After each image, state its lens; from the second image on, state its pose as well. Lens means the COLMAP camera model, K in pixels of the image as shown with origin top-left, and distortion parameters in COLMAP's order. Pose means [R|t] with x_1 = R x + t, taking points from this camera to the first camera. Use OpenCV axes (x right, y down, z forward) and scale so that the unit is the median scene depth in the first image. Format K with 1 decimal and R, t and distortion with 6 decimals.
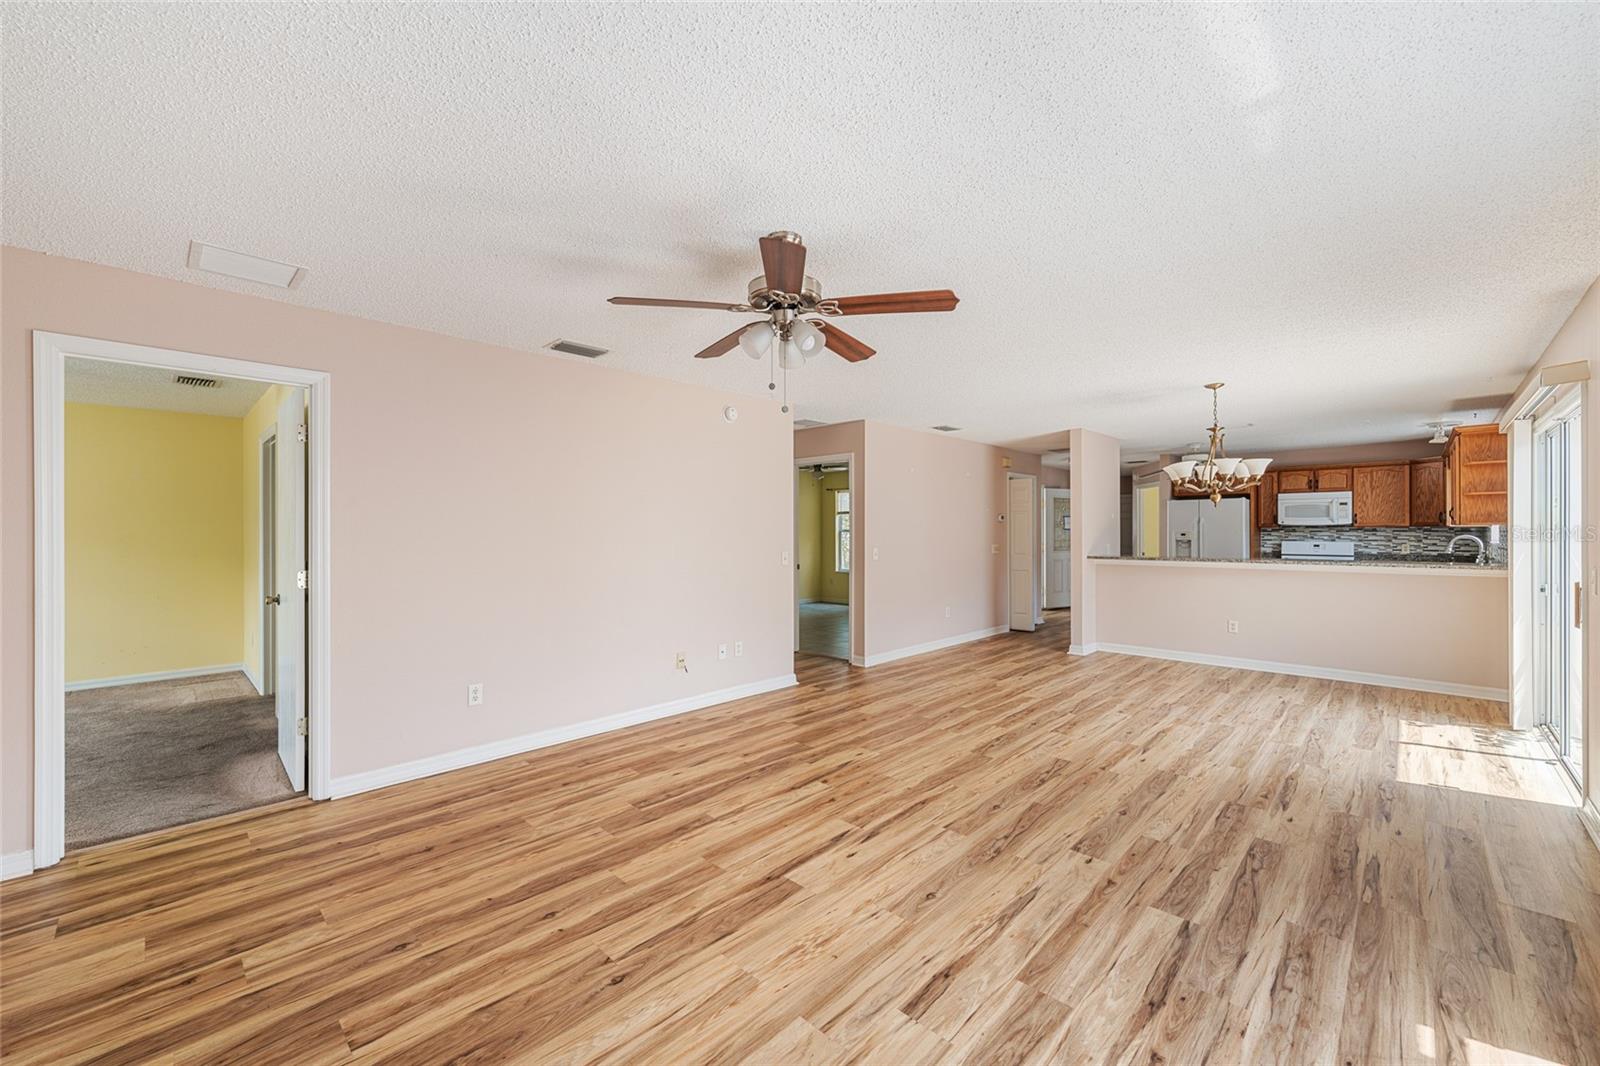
lens RADIAL K [[627.8, 0, 813.9], [0, 627.8, 525.3], [0, 0, 1]] dist [-0.001950, 0.000530]
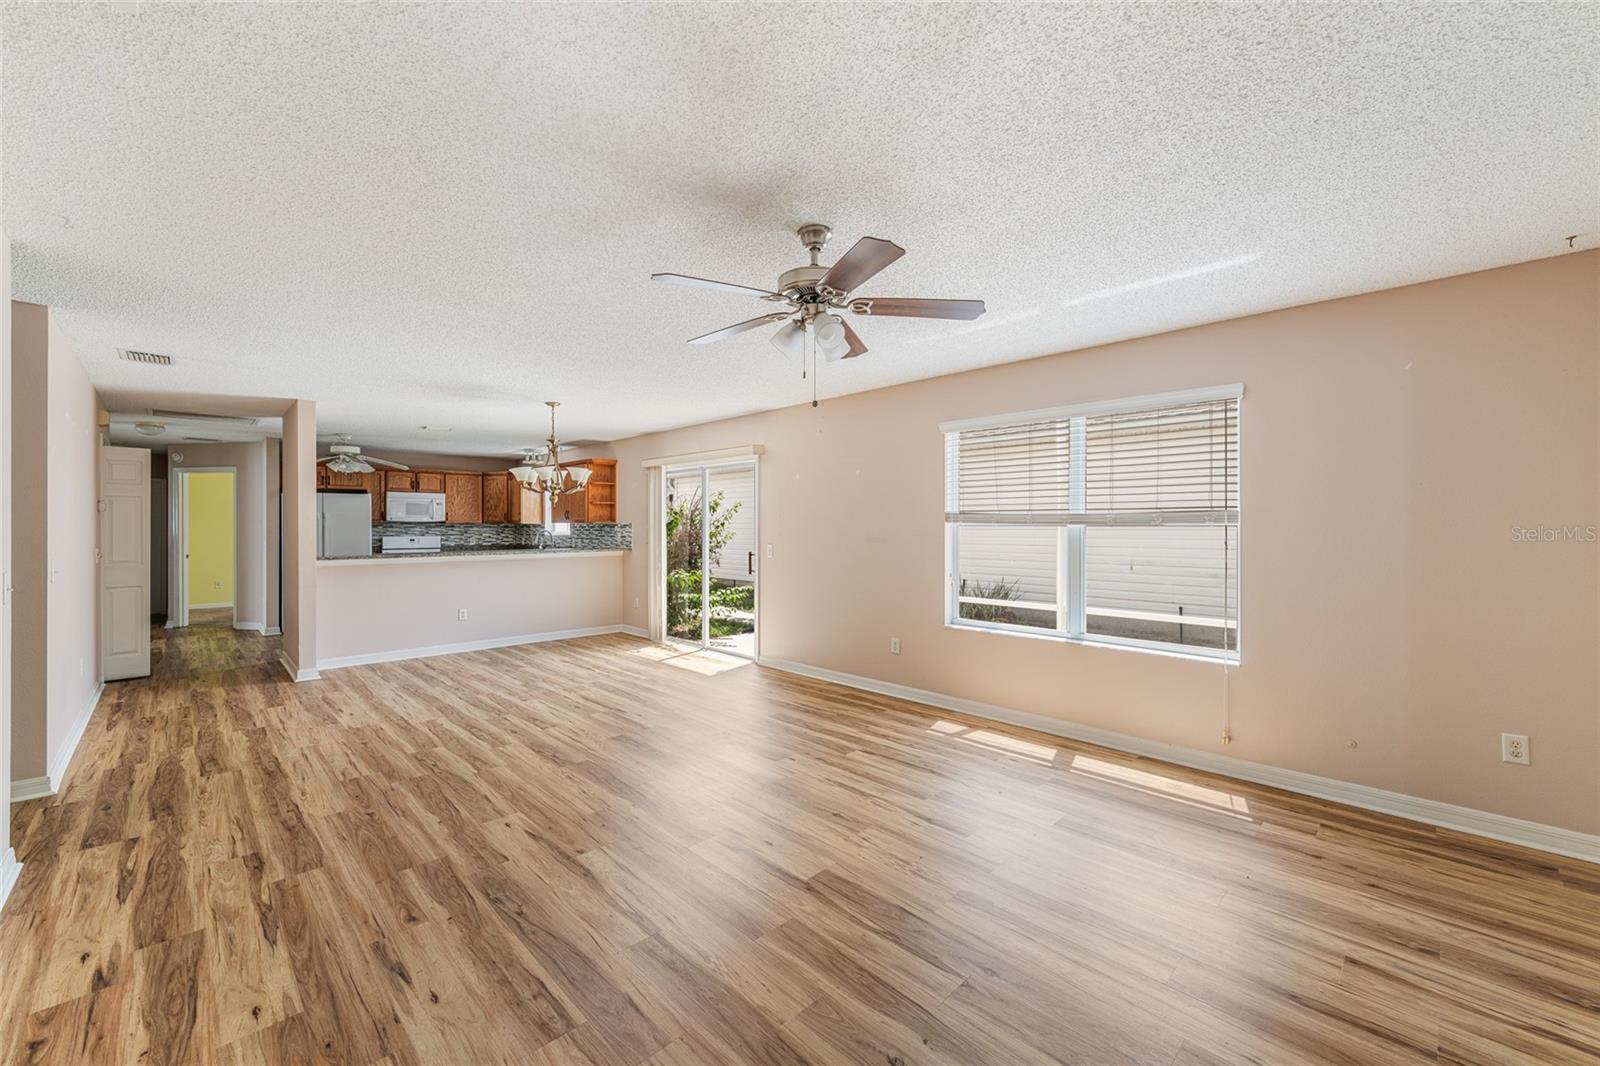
lens RADIAL K [[627.8, 0, 798.5], [0, 627.8, 513.2], [0, 0, 1]] dist [-0.001950, 0.000530]
pose [[0.043585, 0.023117, 0.998782, -0.630703], [-0.007813, 0.999710, -0.022797, 0.009923], [-0.999019, -0.006810, 0.043752, 0.597126]]
